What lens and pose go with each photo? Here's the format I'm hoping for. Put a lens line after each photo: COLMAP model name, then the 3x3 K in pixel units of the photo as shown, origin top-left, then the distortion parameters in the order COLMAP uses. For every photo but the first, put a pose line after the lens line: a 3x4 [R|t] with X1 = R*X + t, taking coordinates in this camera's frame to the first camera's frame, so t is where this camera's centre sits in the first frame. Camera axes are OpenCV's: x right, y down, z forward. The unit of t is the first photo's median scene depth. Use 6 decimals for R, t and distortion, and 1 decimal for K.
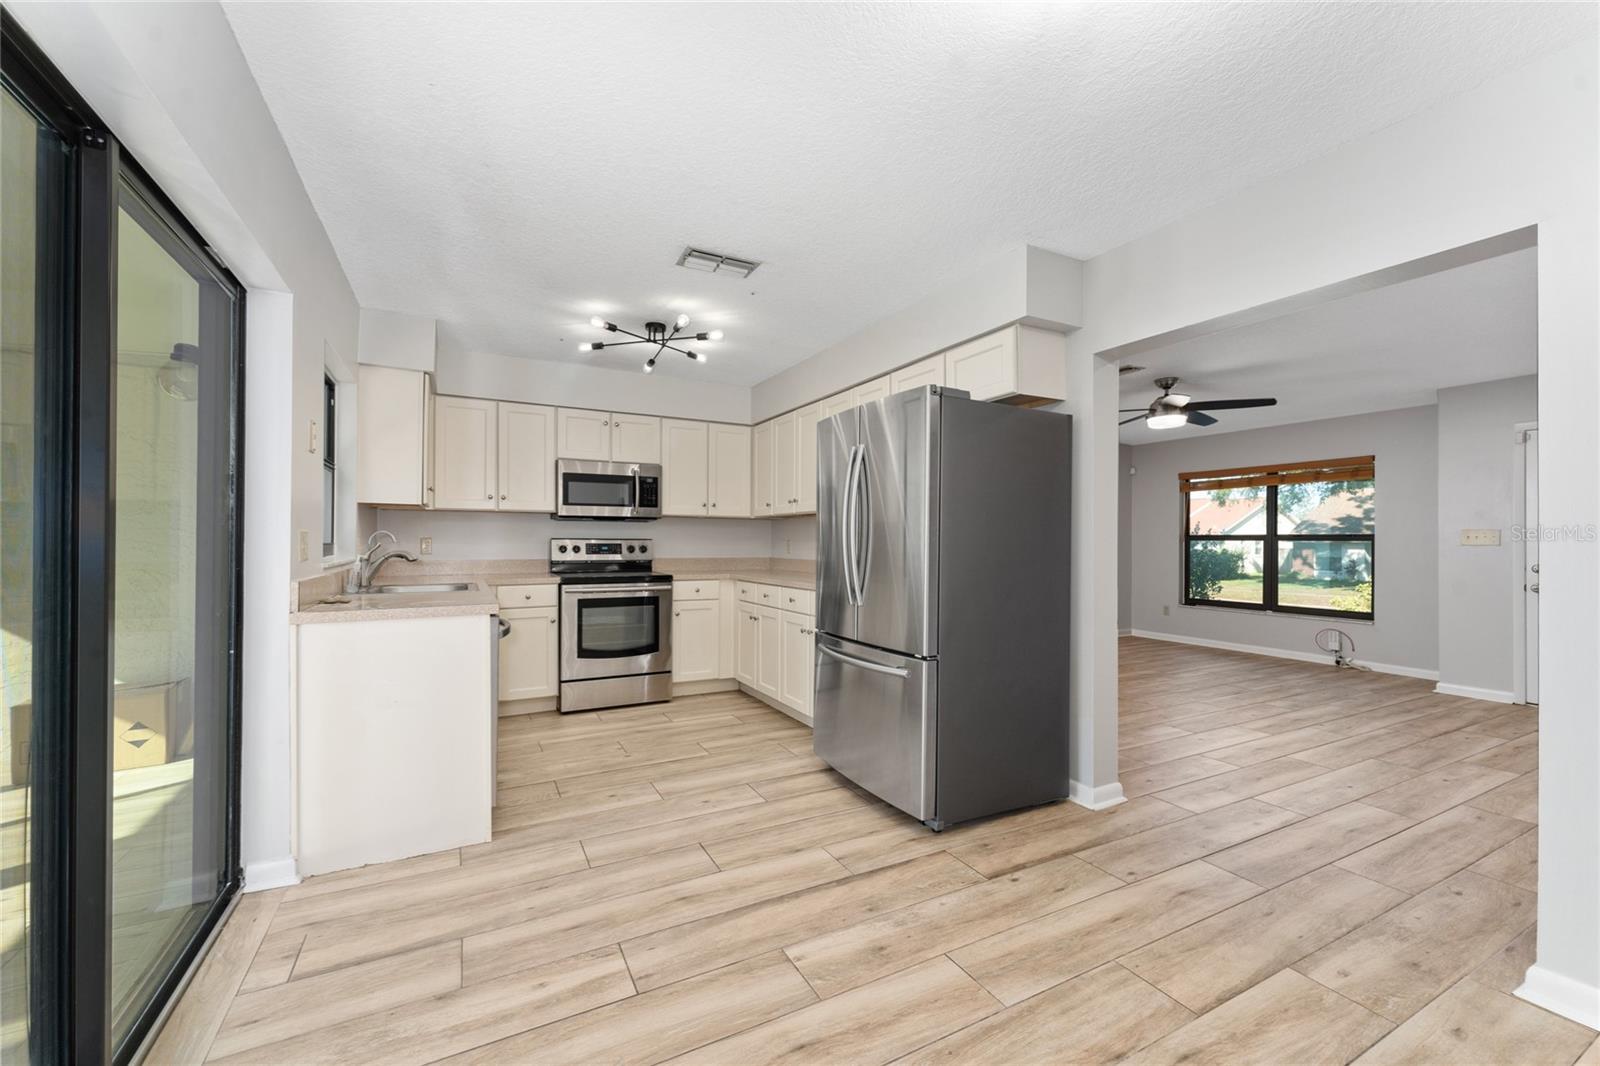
lens RADIAL K [[637.8, 0, 792.7], [0, 637.8, 536.2], [0, 0, 1]] dist [-0.001683, 0.000225]
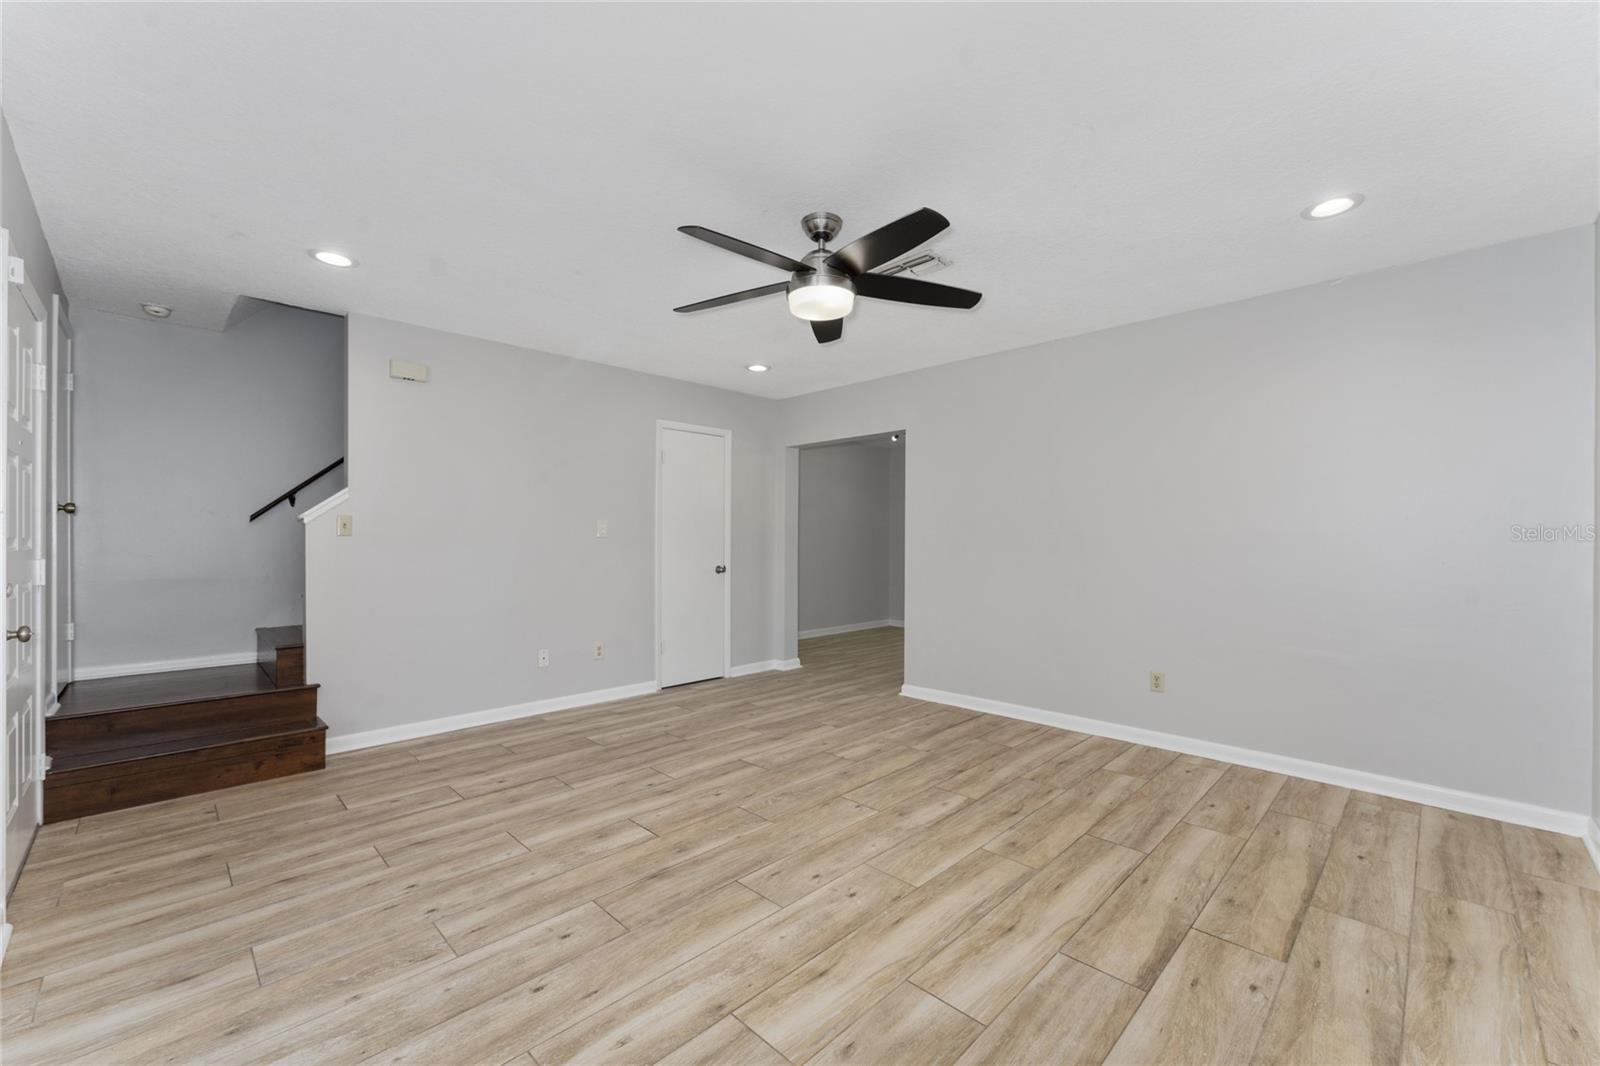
lens RADIAL K [[637.8, 0, 795.6], [0, 637.8, 538.5], [0, 0, 1]] dist [-0.001683, 0.000225]
pose [[-0.955591, -0.012068, -0.294448, 0.517977], [-0.008906, 0.999887, -0.012076, 0.012568], [0.294560, -0.008917, -0.955591, 1.019350]]
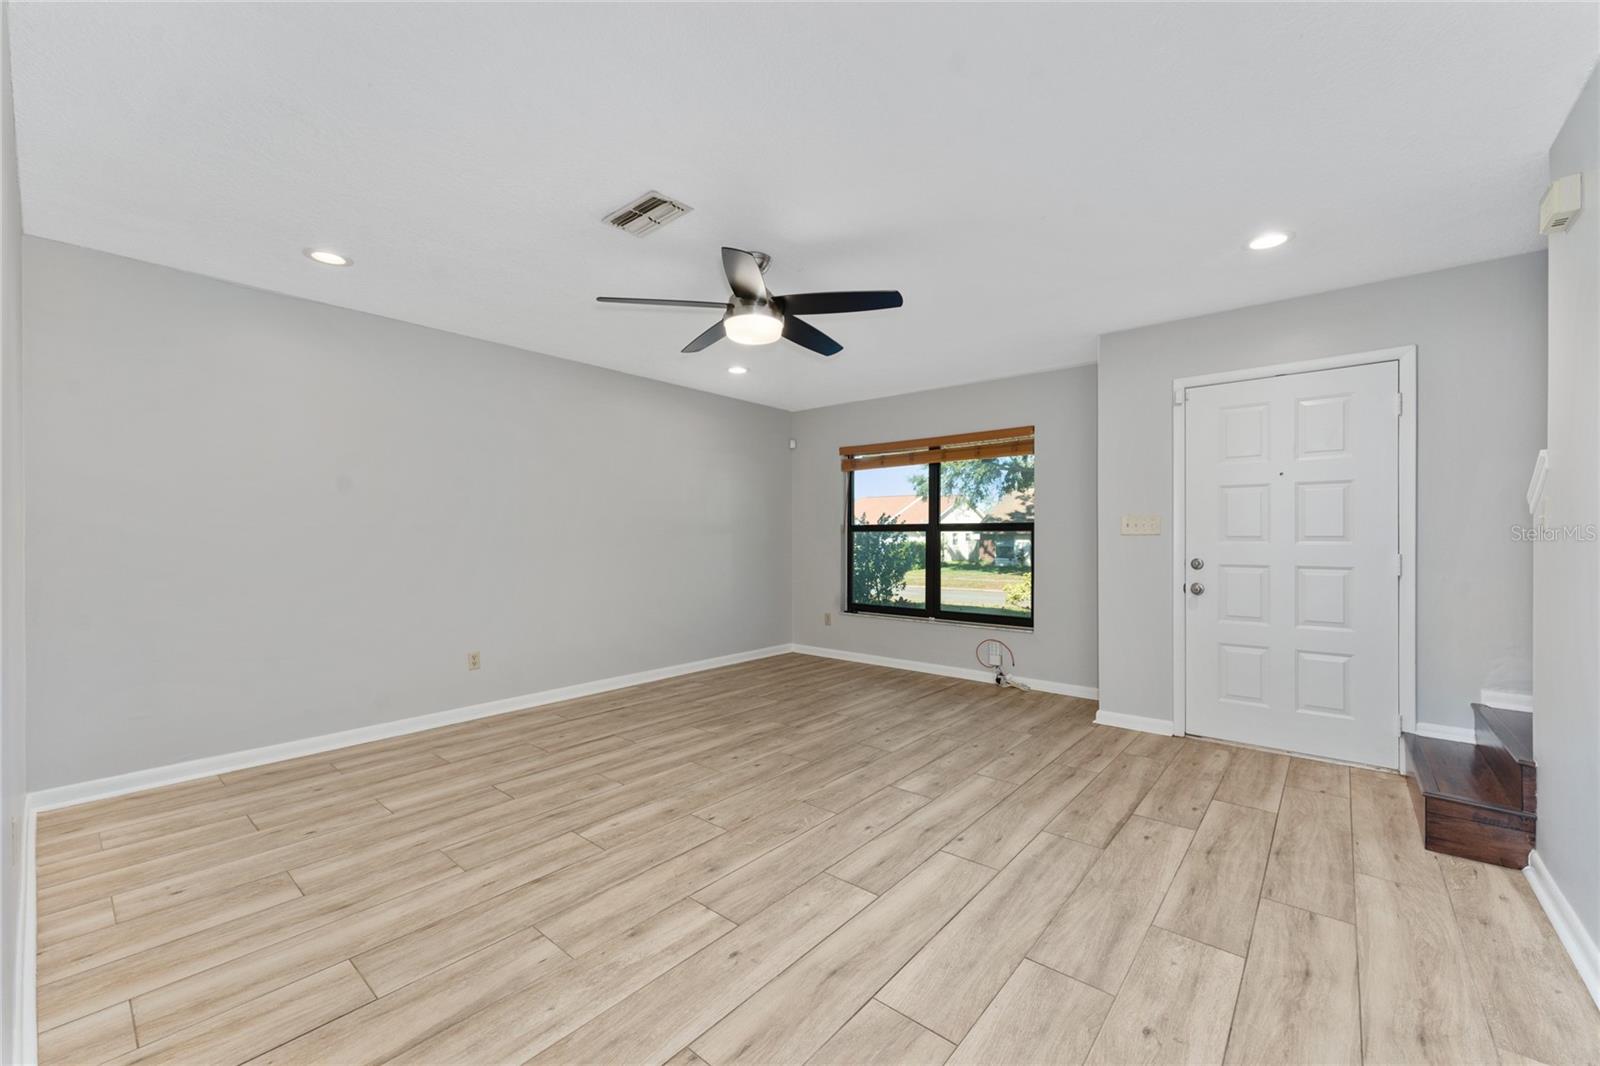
lens RADIAL K [[637.8, 0, 808.0], [0, 637.8, 533.5], [0, 0, 1]] dist [-0.001683, 0.000225]
pose [[0.922036, -0.006486, 0.387050, 0.275162], [0.004665, 0.999973, 0.005644, 0.005131], [-0.387076, -0.003398, 0.922042, 0.297603]]
